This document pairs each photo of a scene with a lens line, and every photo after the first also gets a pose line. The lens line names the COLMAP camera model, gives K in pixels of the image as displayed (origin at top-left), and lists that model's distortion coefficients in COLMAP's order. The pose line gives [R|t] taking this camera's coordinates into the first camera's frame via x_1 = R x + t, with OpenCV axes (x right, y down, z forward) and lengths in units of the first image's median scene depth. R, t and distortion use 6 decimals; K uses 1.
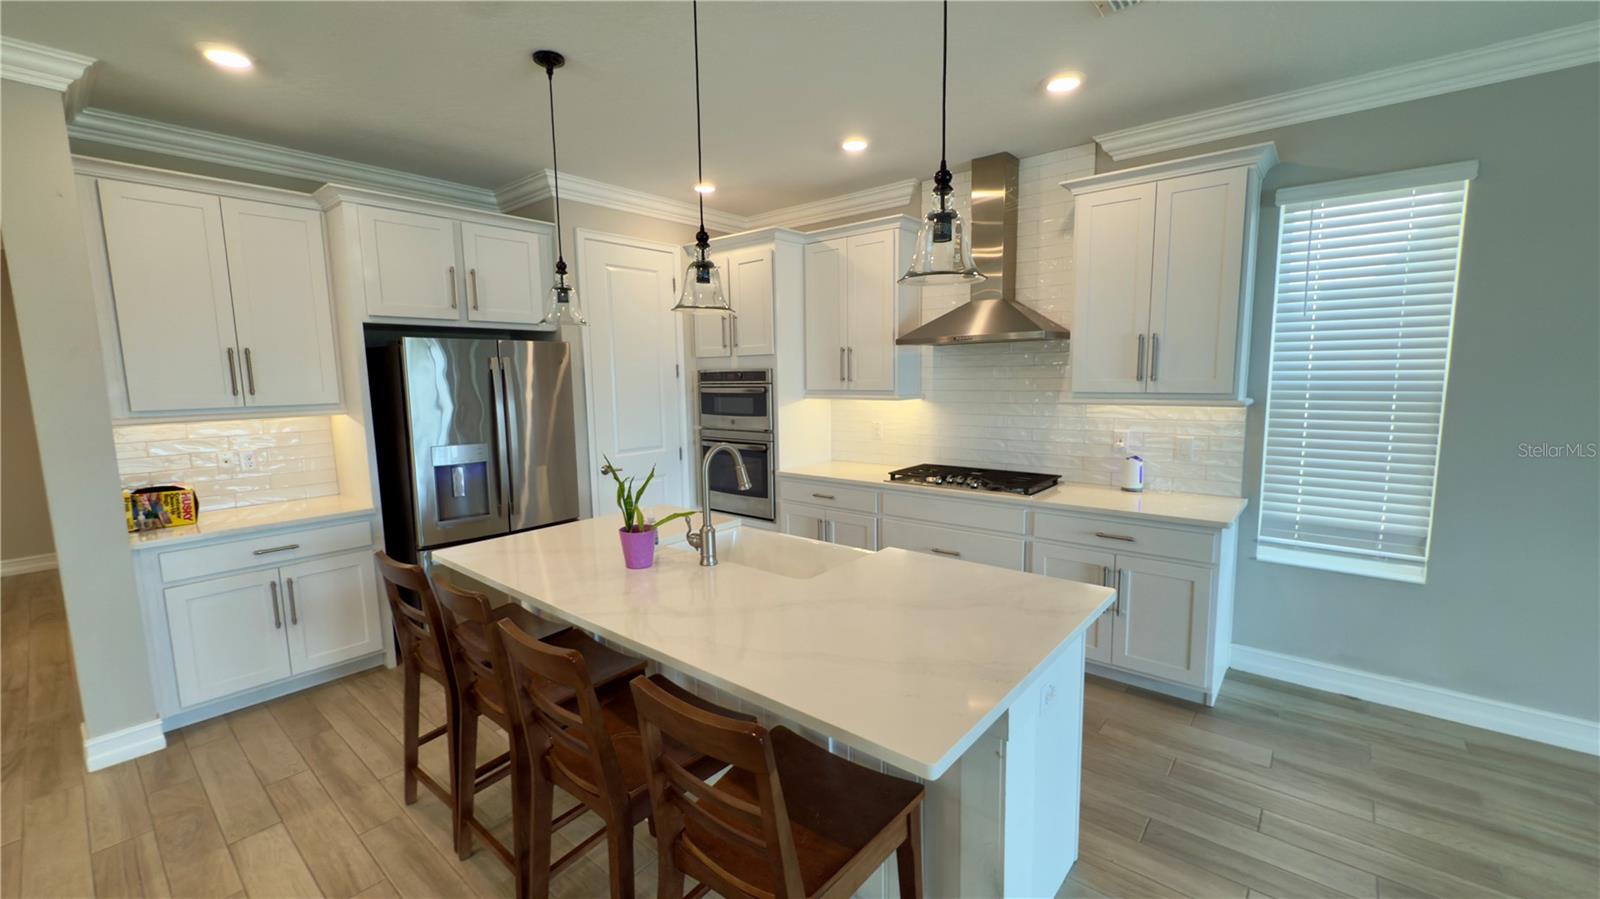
lens RADIAL K [[642.3, 0, 805.4], [0, 642.3, 449.7], [0, 0, 1]] dist [0.011909, -0.004624]
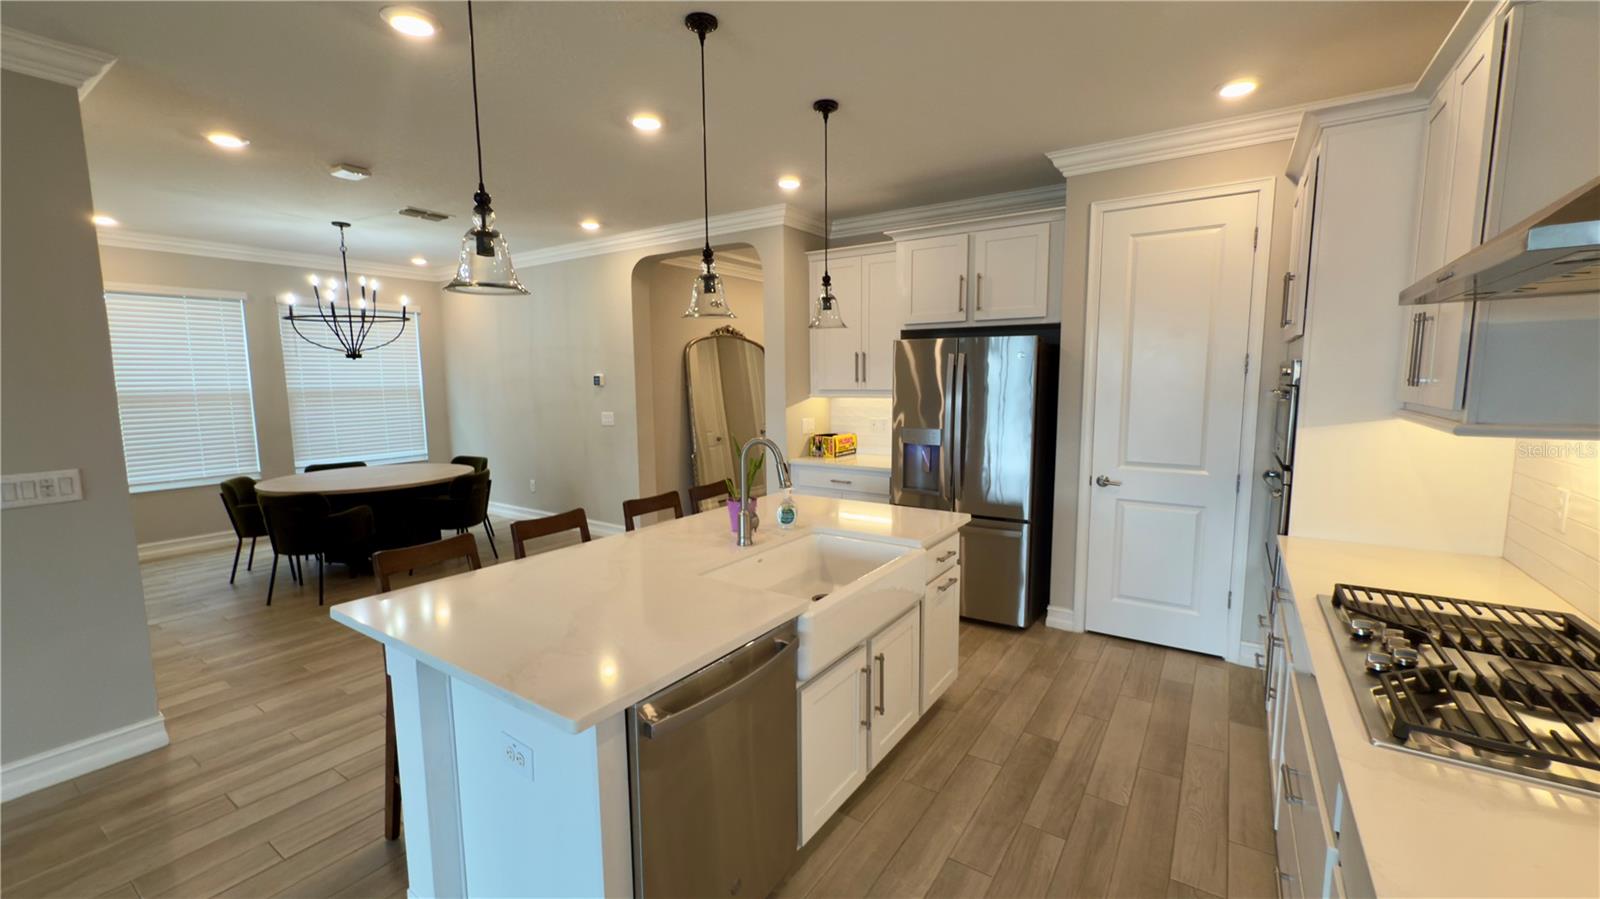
lens RADIAL K [[642.3, 0, 805.4], [0, 642.3, 449.7], [0, 0, 1]] dist [0.011909, -0.004624]
pose [[0.111905, 0.129905, -0.985191, 0.684960], [-0.112554, 0.986695, 0.117319, -0.093374], [0.987324, 0.097759, 0.125038, 0.711395]]
